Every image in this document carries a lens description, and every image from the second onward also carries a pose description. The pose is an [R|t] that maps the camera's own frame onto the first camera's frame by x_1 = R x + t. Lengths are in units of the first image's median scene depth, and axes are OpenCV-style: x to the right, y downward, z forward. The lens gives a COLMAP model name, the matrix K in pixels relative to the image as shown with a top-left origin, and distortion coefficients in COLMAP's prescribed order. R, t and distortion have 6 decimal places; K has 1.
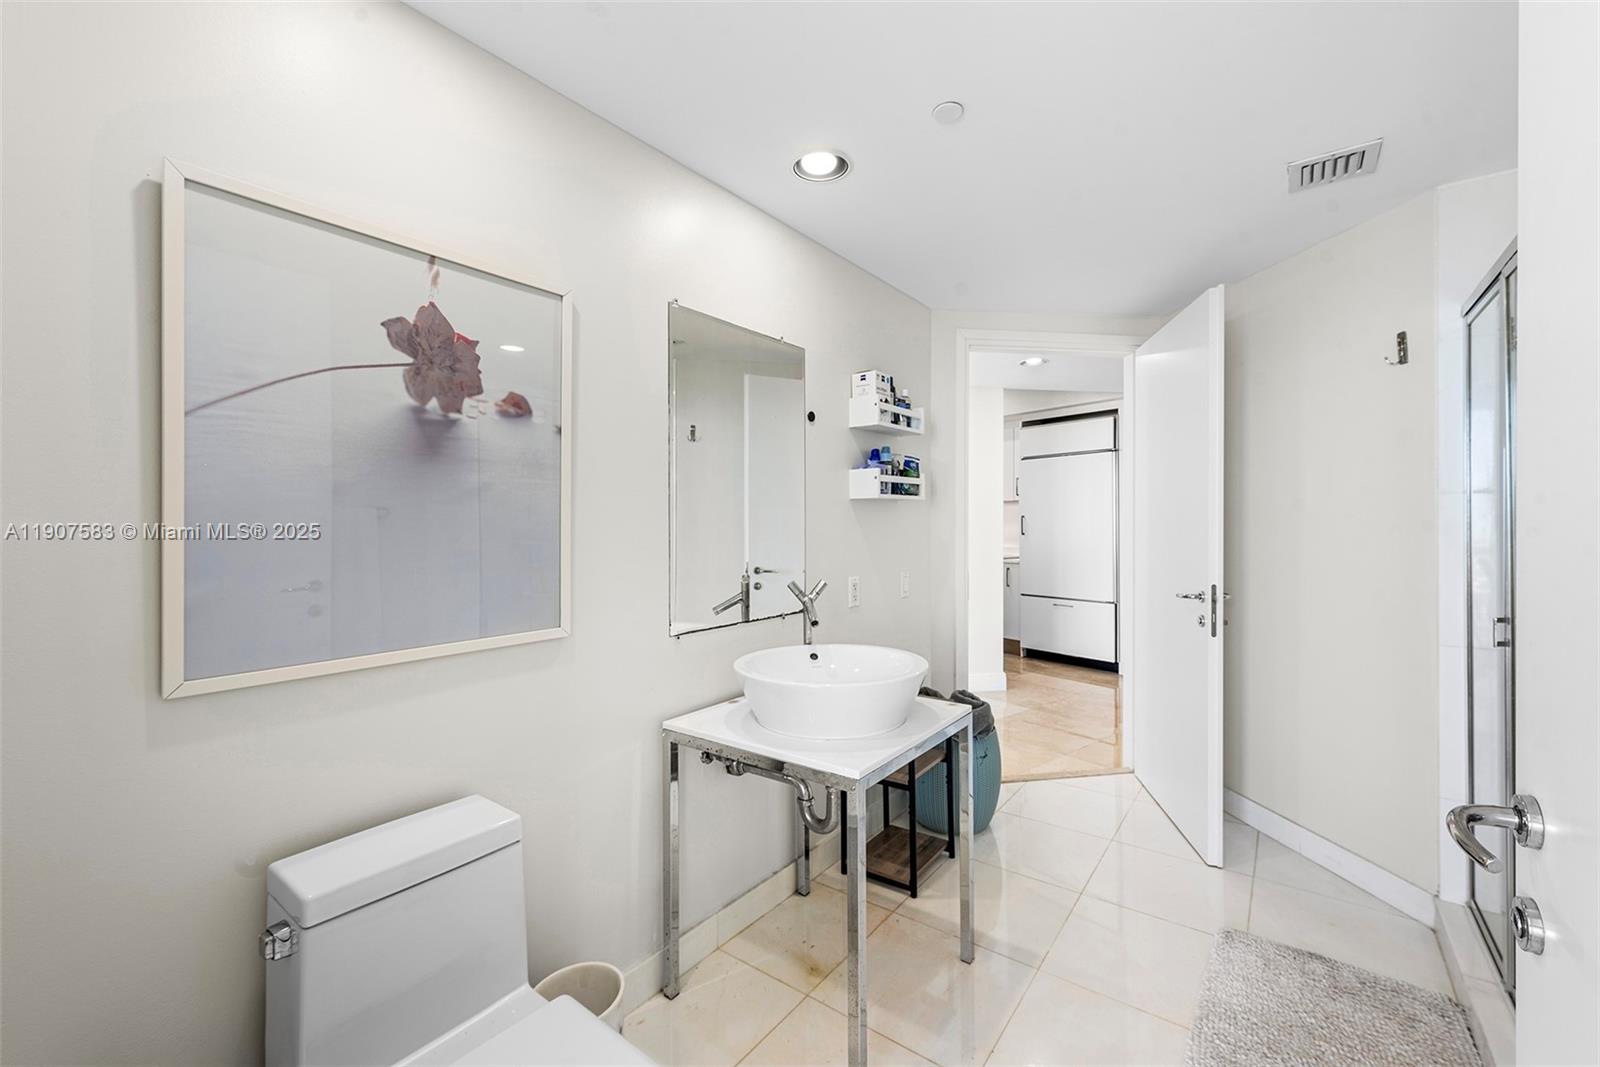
lens RADIAL K [[649.8, 0, 801.2], [0, 649.8, 516.2], [0, 0, 1]] dist [0.019408, -0.003783]
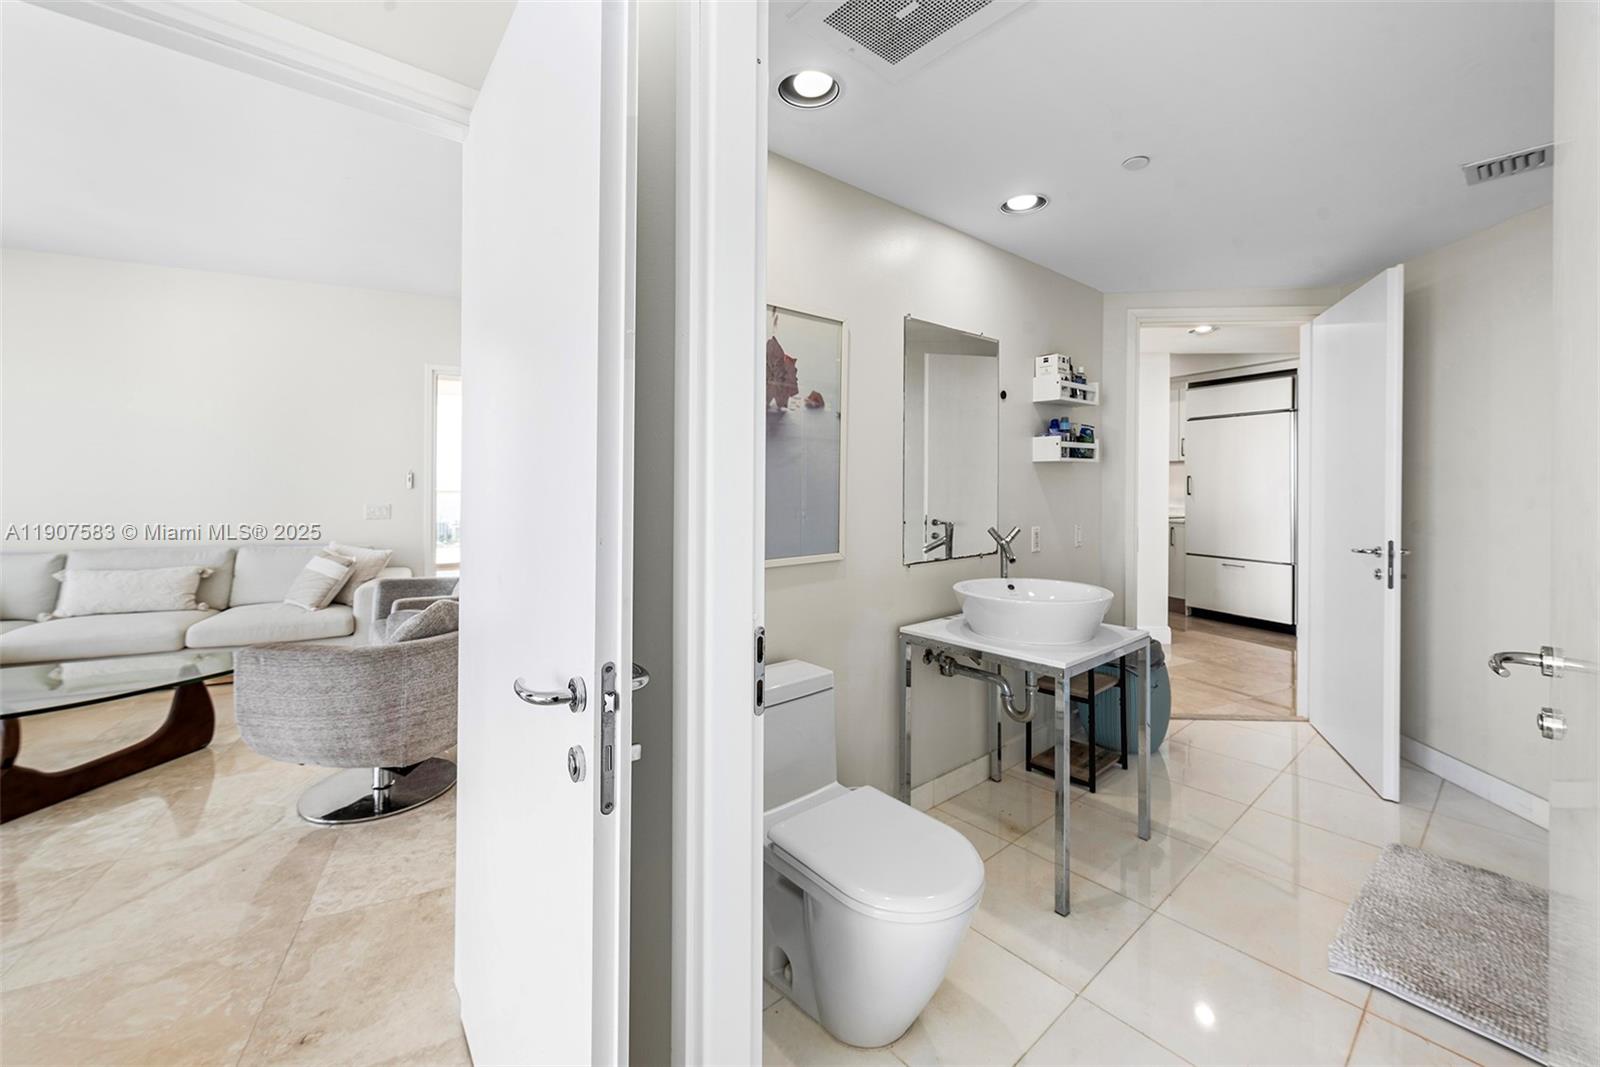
lens RADIAL K [[635.6, 0, 800.2], [0, 635.6, 475.4], [0, 0, 1]] dist [0.015083, -0.000528]
pose [[0.977339, 0.005050, -0.211620, -0.098400], [-0.004768, 0.999987, 0.001841, -0.001277], [0.211627, -0.000790, 0.977350, -0.242494]]
